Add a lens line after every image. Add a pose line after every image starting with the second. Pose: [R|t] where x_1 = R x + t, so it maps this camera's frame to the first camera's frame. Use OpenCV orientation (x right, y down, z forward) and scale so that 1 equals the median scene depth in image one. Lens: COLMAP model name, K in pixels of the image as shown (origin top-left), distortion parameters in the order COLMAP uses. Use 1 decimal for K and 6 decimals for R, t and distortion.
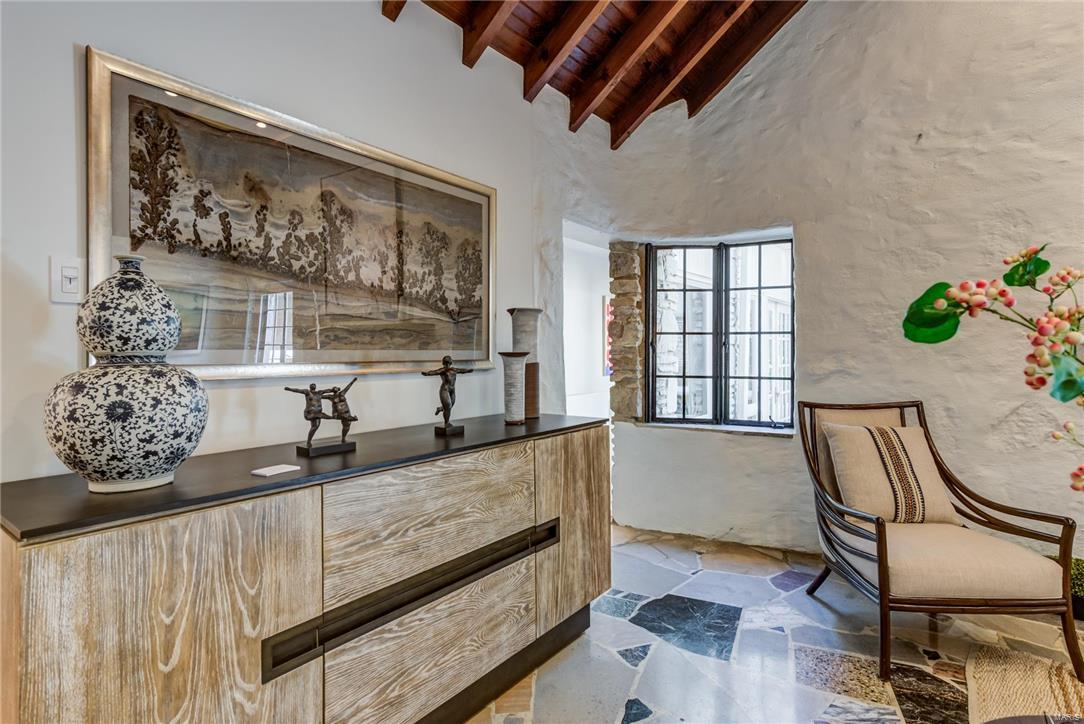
lens RADIAL K [[543.6, 0, 537.5], [0, 543.6, 351.2], [0, 0, 1]] dist [0.006867, -0.001050]
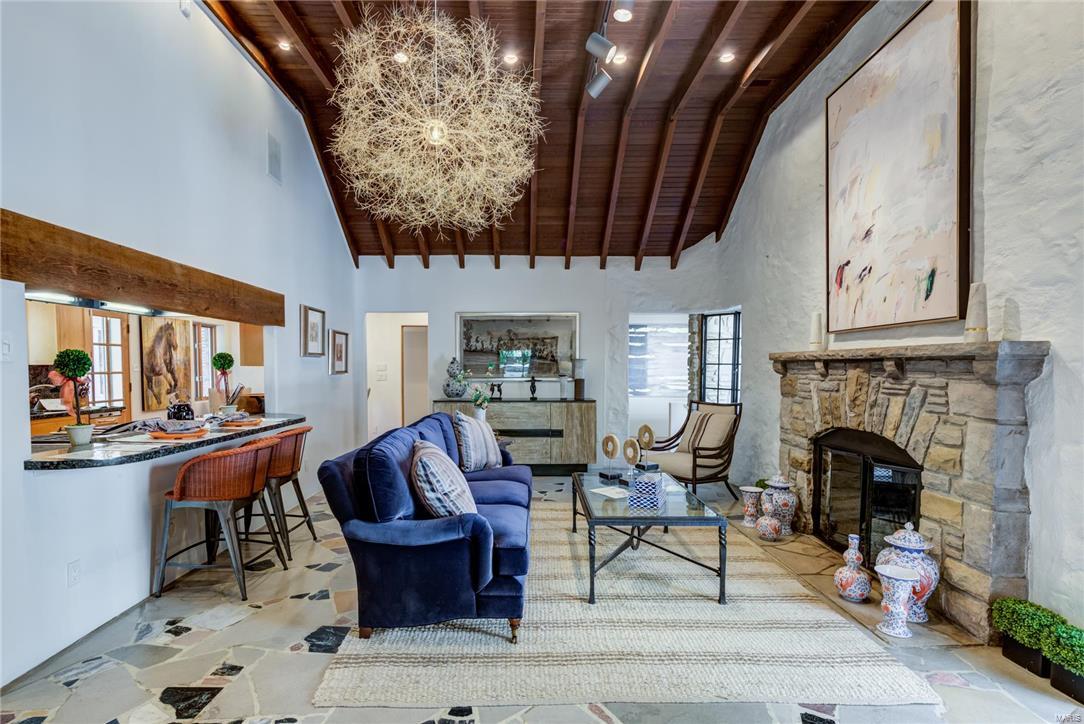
lens RADIAL K [[543.6, 0, 540.7], [0, 543.6, 392.2], [0, 0, 1]] dist [0.006867, -0.001050]
pose [[0.637817, 0.040218, -0.769137, 2.328389], [0.000977, 0.998593, 0.053027, -0.066501], [0.770187, -0.034573, 0.636880, -1.047329]]
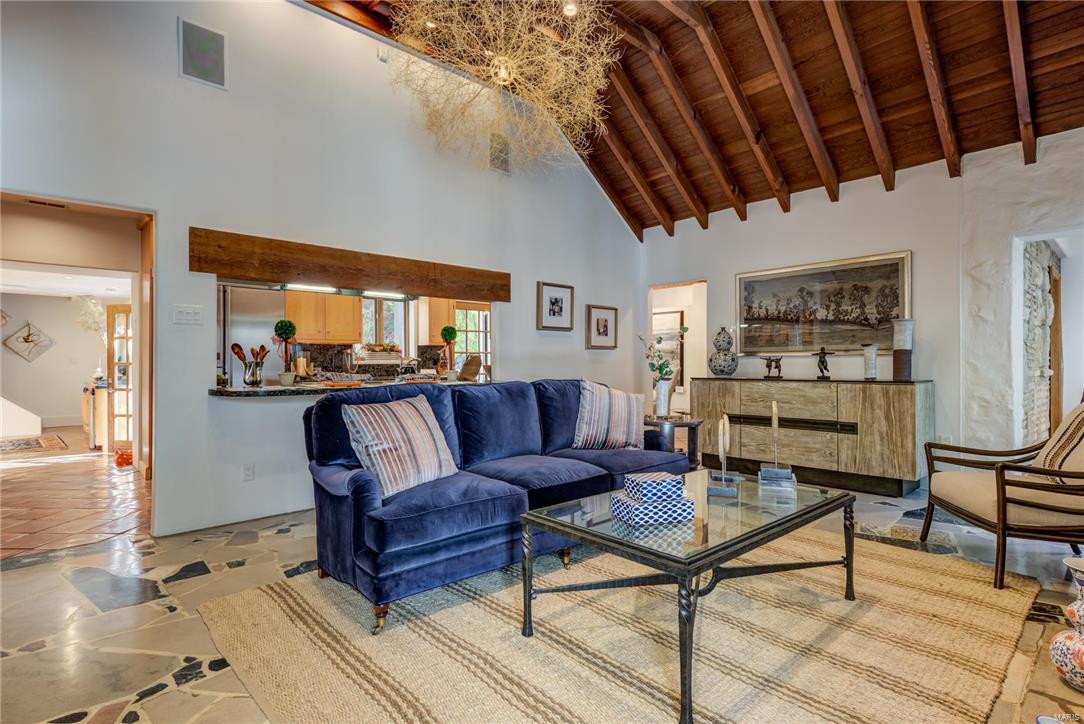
lens RADIAL K [[543.6, 0, 545.5], [0, 543.6, 362.8], [0, 0, 1]] dist [0.006867, -0.001050]
pose [[-0.158477, 0.002762, -0.987359, 2.323333], [0.011501, 0.999933, 0.000951, 0.059477], [0.987296, -0.011205, -0.158498, 0.154481]]
